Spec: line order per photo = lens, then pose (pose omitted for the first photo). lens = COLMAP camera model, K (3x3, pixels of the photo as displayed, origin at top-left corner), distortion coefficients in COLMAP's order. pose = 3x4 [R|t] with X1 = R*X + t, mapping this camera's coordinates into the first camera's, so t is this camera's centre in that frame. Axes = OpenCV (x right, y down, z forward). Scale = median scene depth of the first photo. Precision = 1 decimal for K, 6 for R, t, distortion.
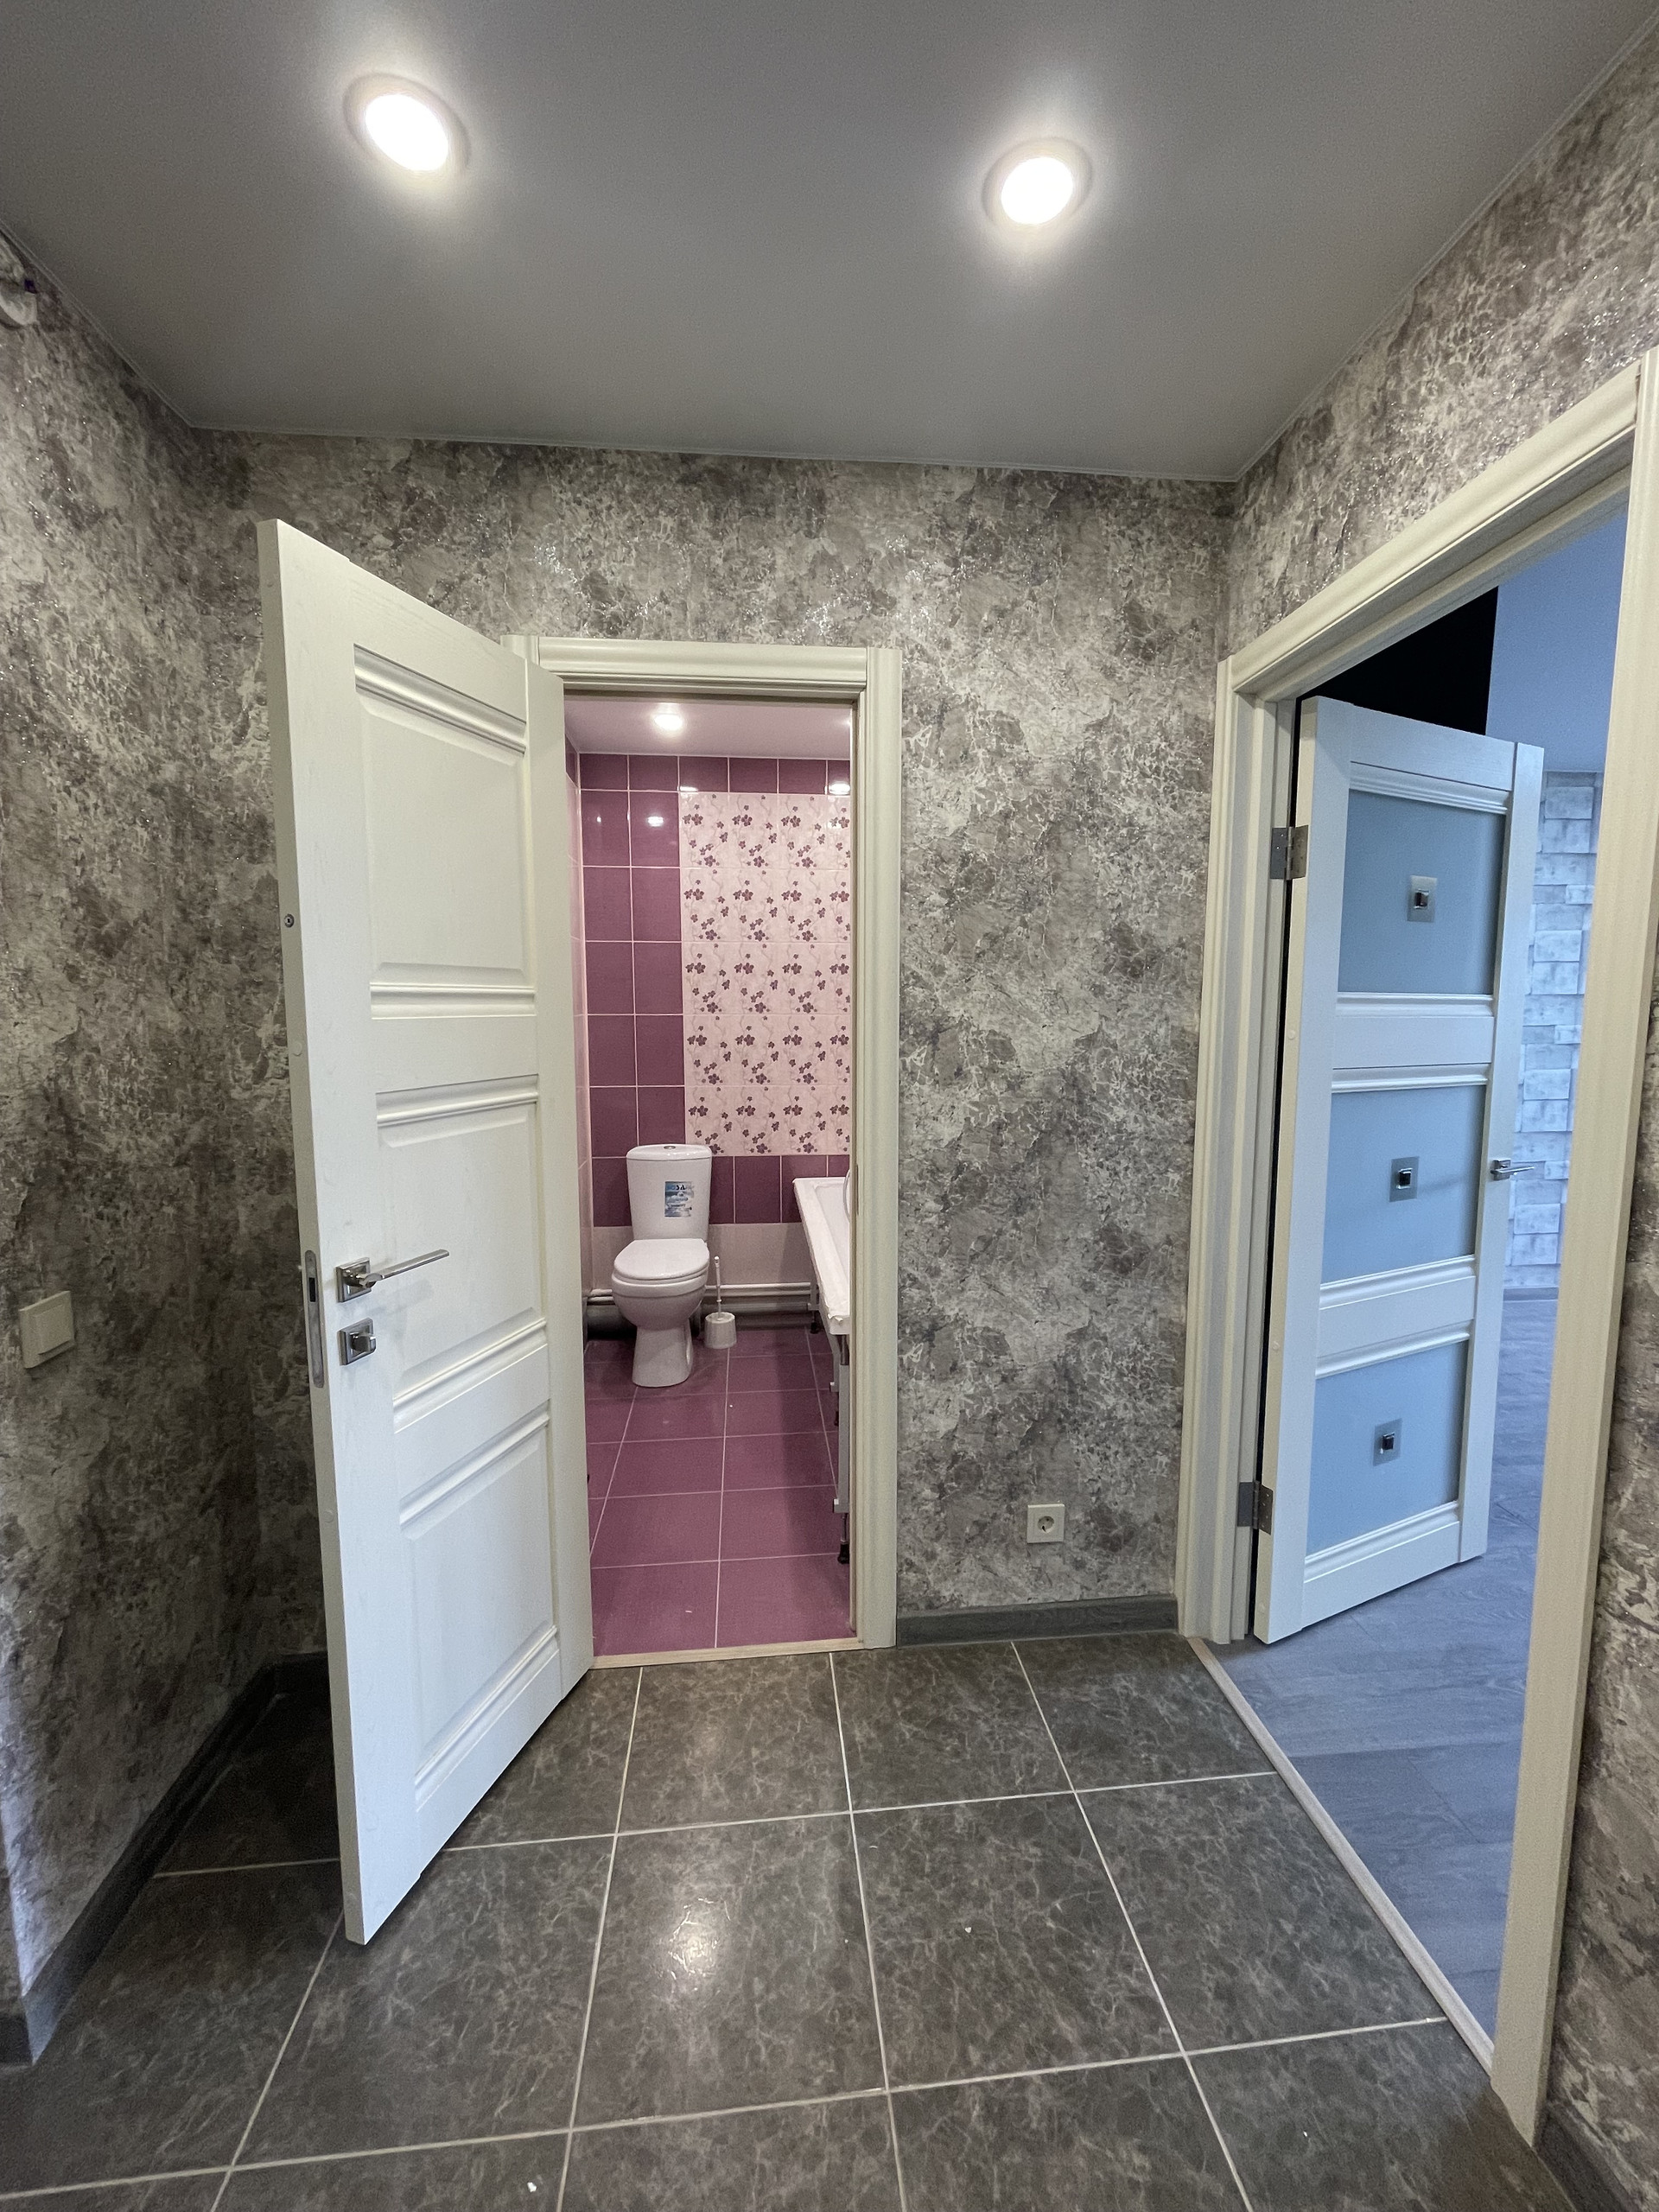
lens RADIAL K [[894.4, 0, 838.0], [0, 894.4, 1095.1], [0, 0, 1]] dist [-0.004248, 0.001054]
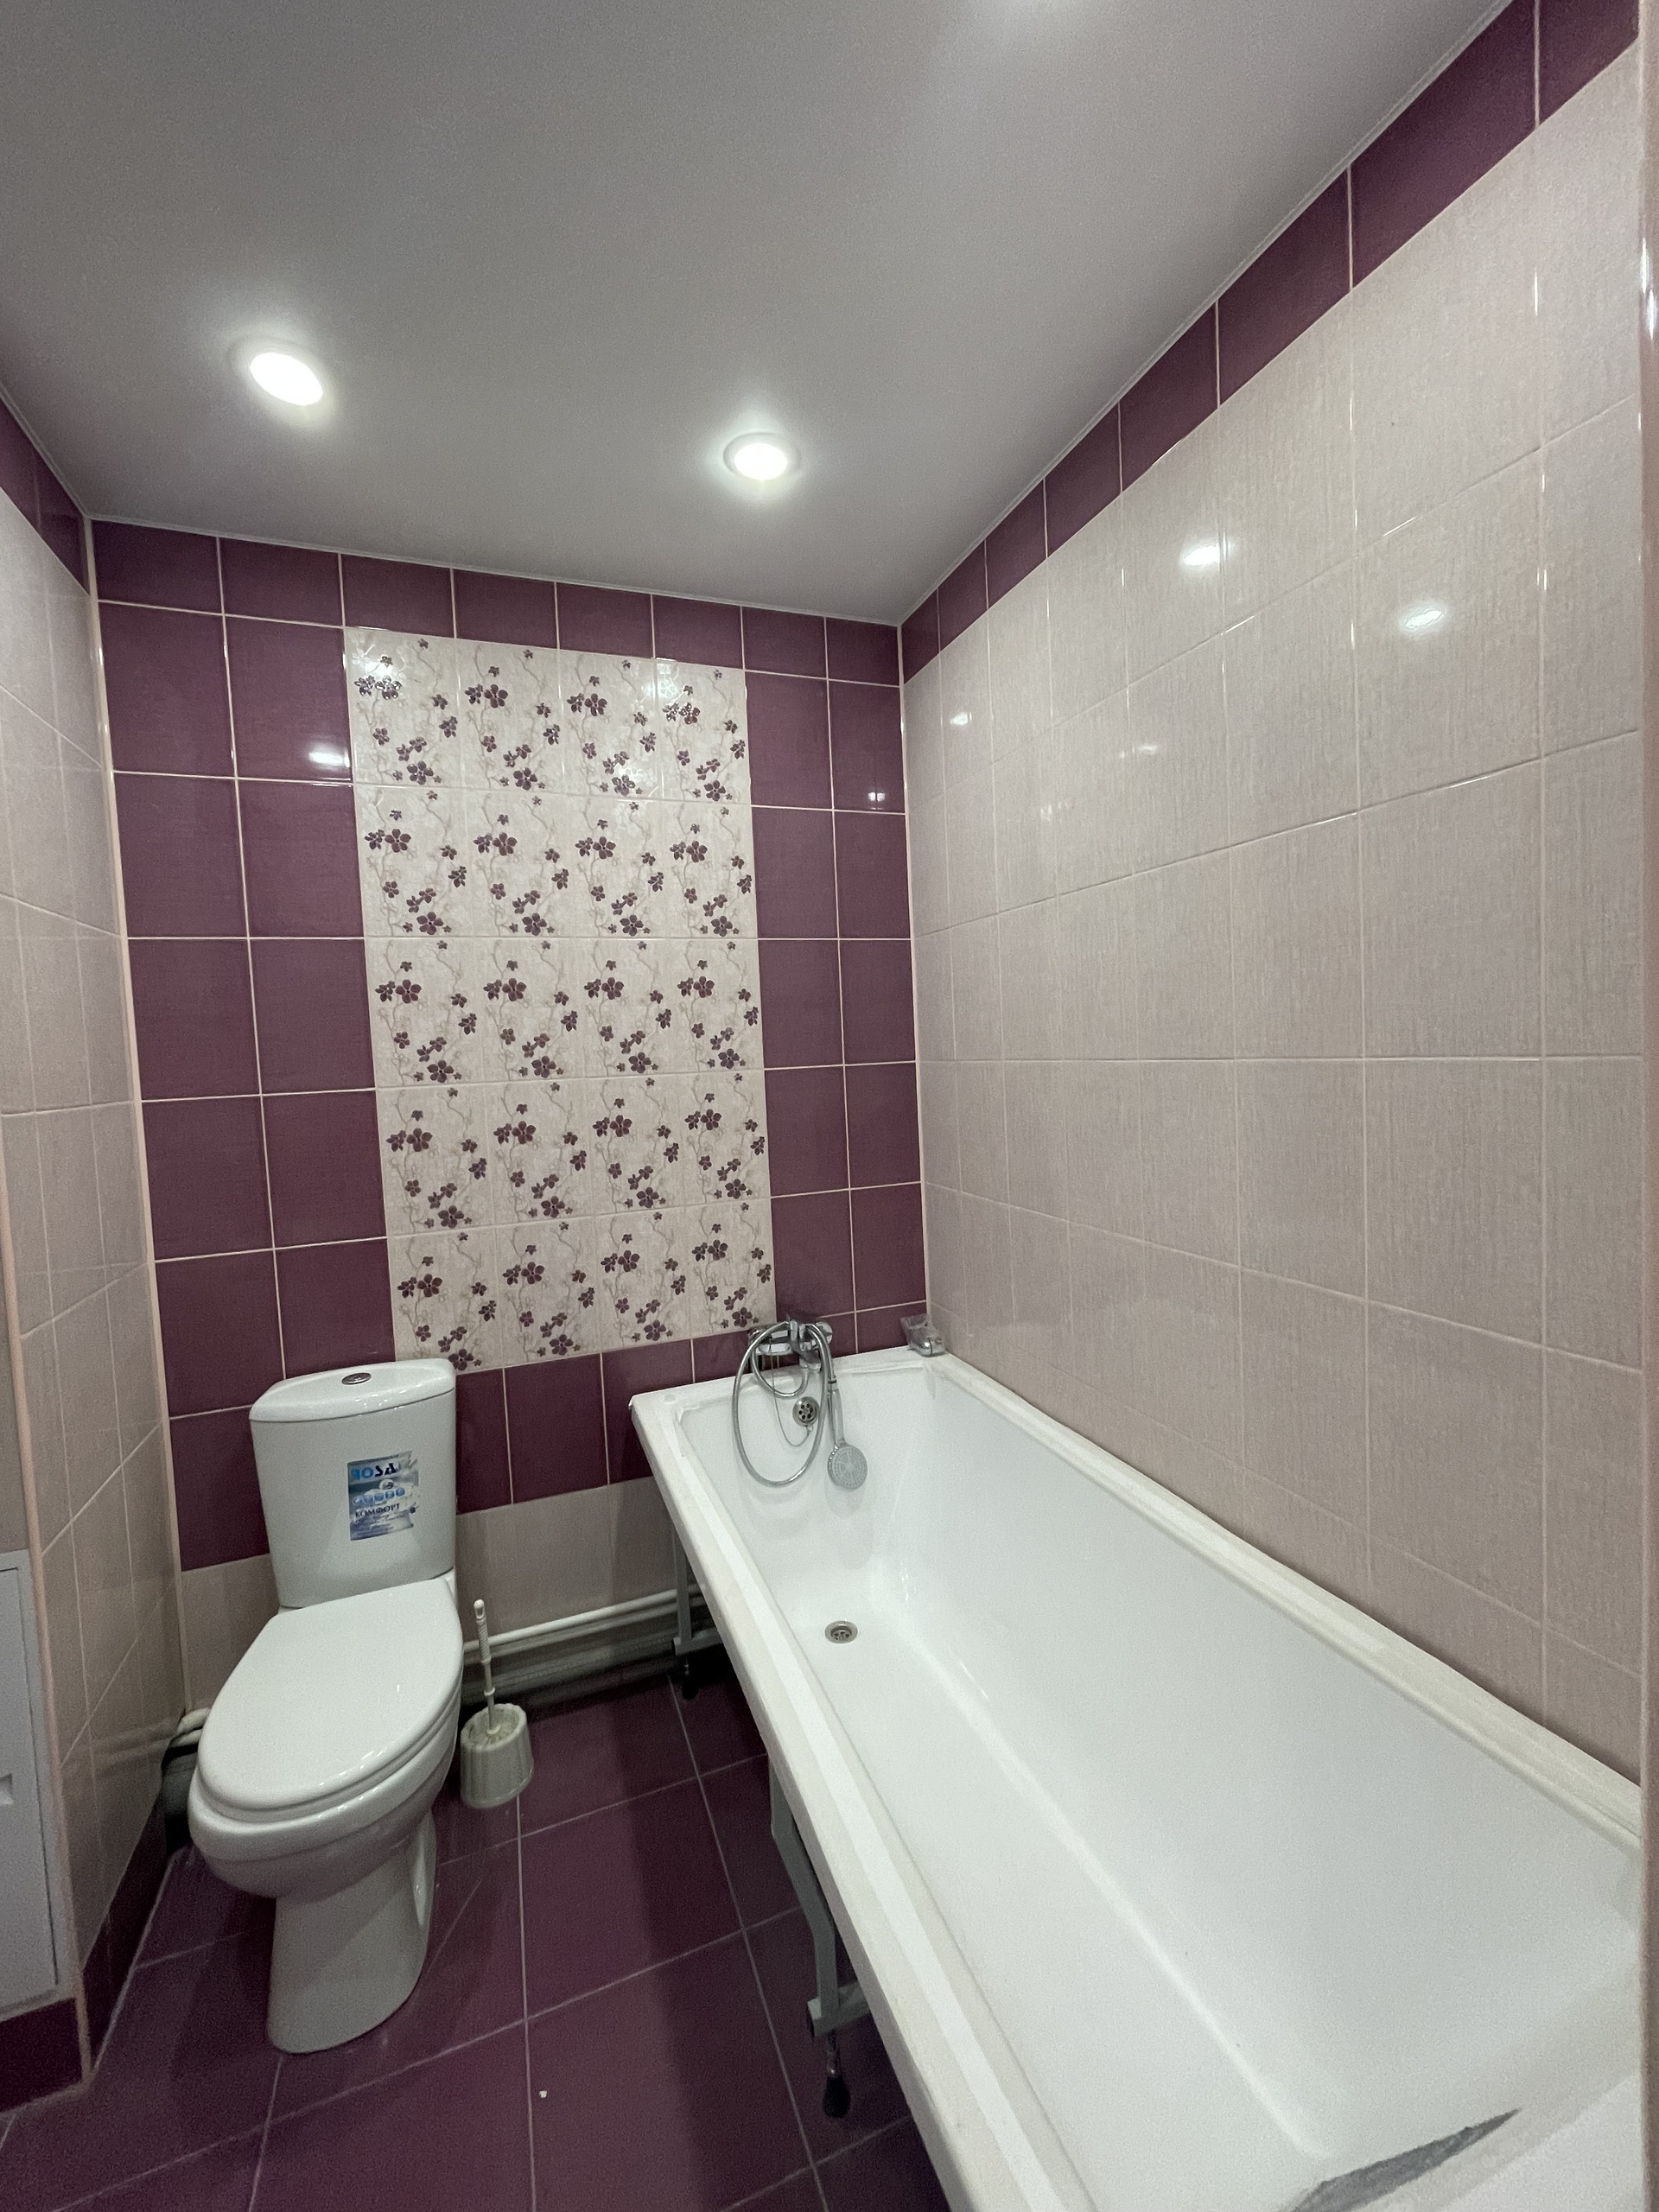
lens RADIAL K [[894.4, 0, 838.0], [0, 894.4, 1095.1], [0, 0, 1]] dist [-0.004248, 0.001054]
pose [[0.958979, -0.056624, 0.277765, -0.068717], [0.071529, 0.996476, -0.043815, -0.048155], [-0.274305, 0.061886, 0.959649, 0.473357]]
